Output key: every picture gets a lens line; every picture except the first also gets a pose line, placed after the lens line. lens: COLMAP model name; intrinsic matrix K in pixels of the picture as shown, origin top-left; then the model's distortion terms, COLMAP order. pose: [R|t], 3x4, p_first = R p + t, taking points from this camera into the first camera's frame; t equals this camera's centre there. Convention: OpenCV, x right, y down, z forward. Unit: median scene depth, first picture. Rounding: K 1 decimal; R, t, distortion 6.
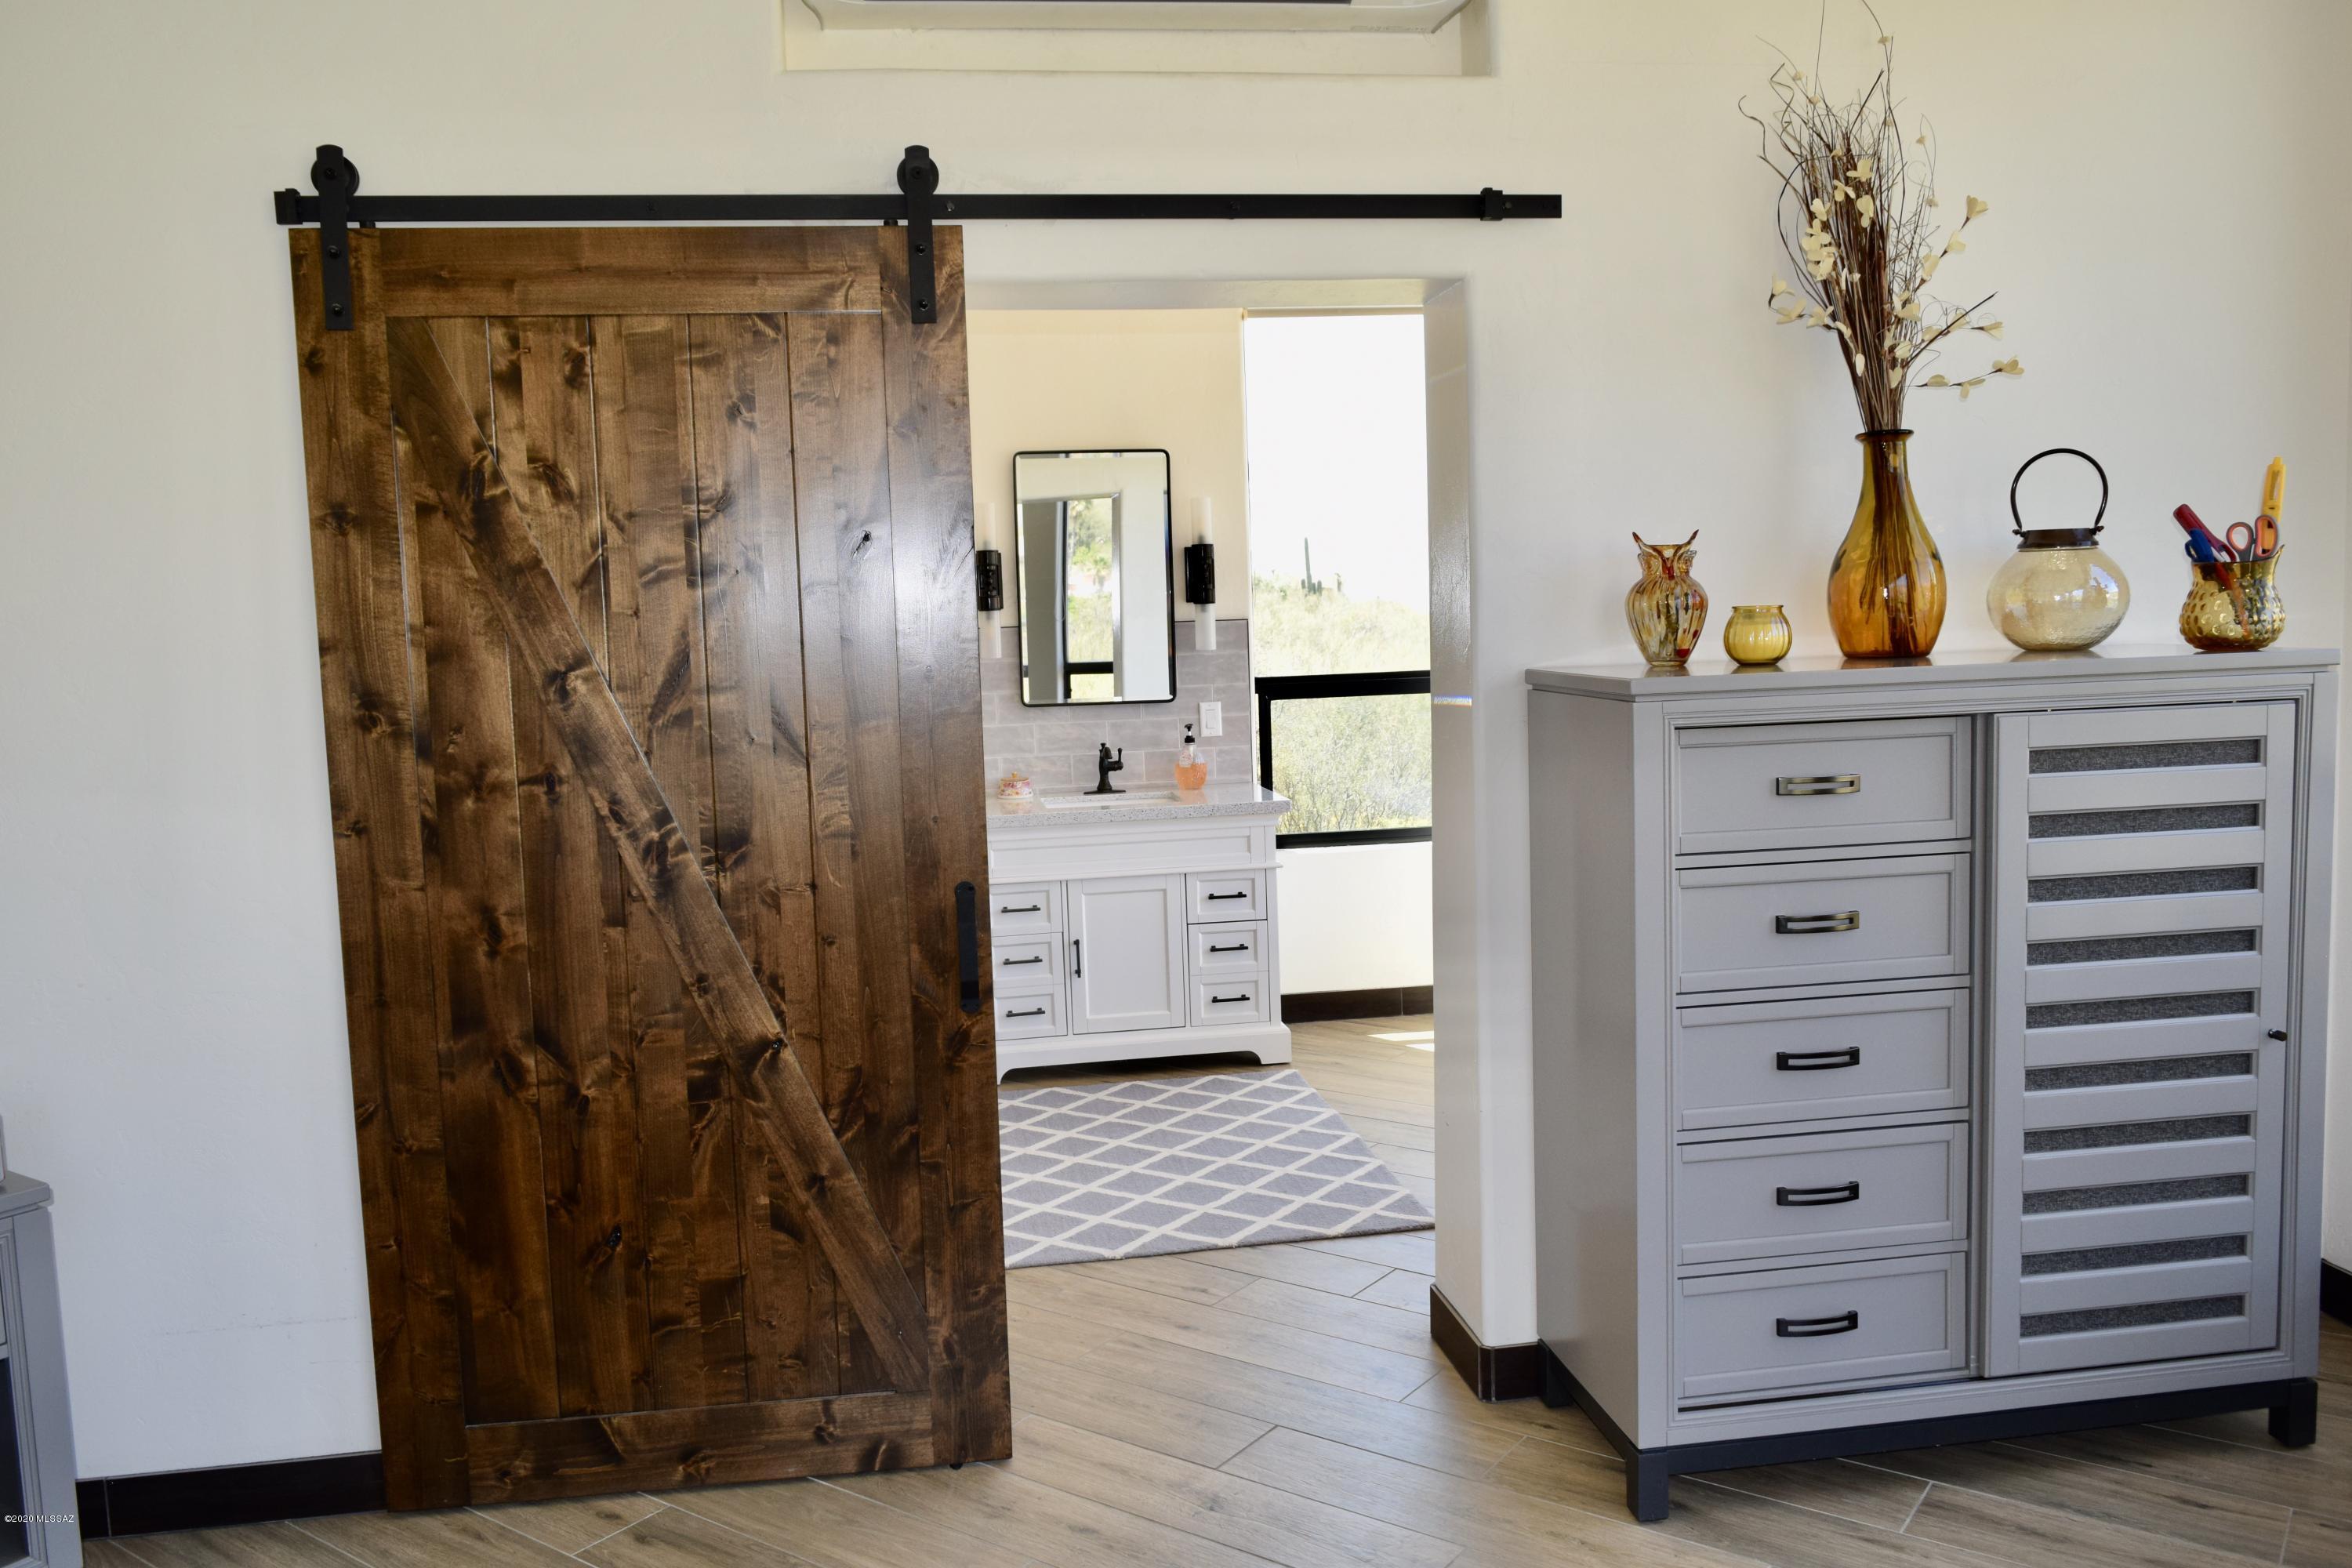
lens RADIAL K [[1823.8, 0, 1176.3], [0, 1823.8, 780.1], [0, 0, 1]] dist [-0.032367, 0.015854]
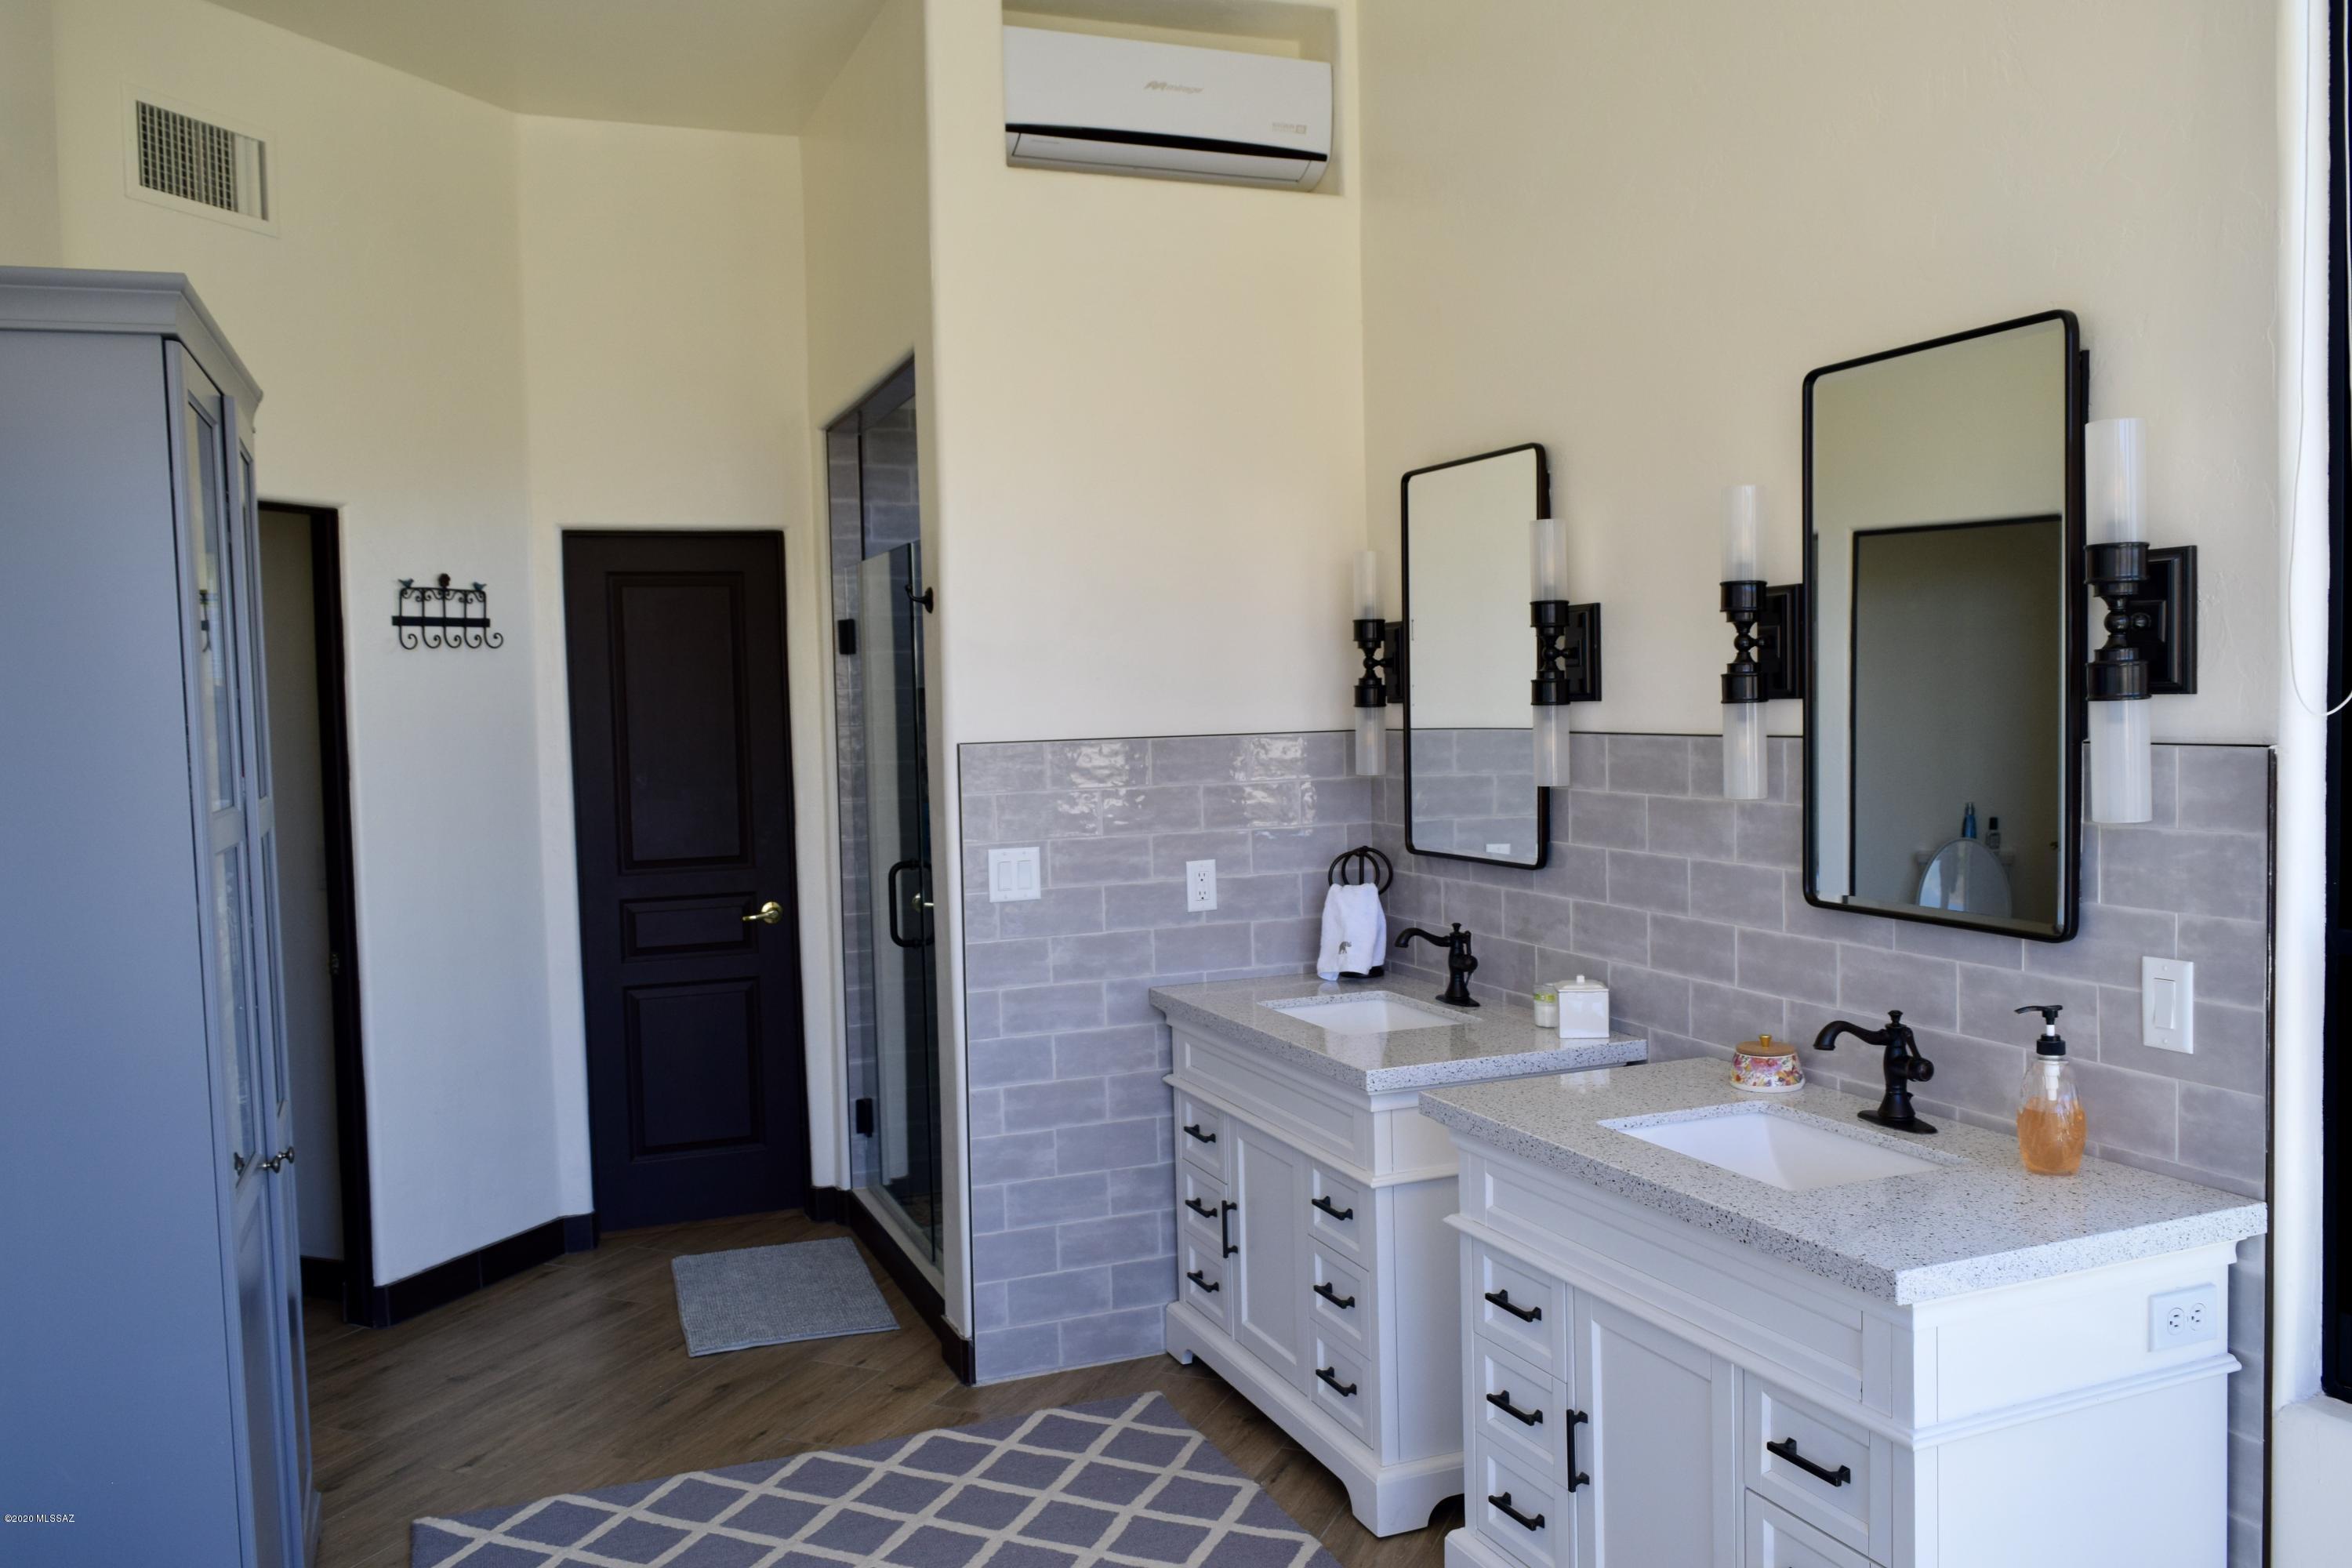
lens RADIAL K [[1823.8, 0, 1179.9], [0, 1823.8, 789.9], [0, 0, 1]] dist [-0.032367, 0.015854]
pose [[0.229118, 0.074900, -0.970513, 0.336655], [-0.080805, 0.995057, 0.057718, -0.083925], [0.970039, 0.065198, 0.234038, 0.724412]]
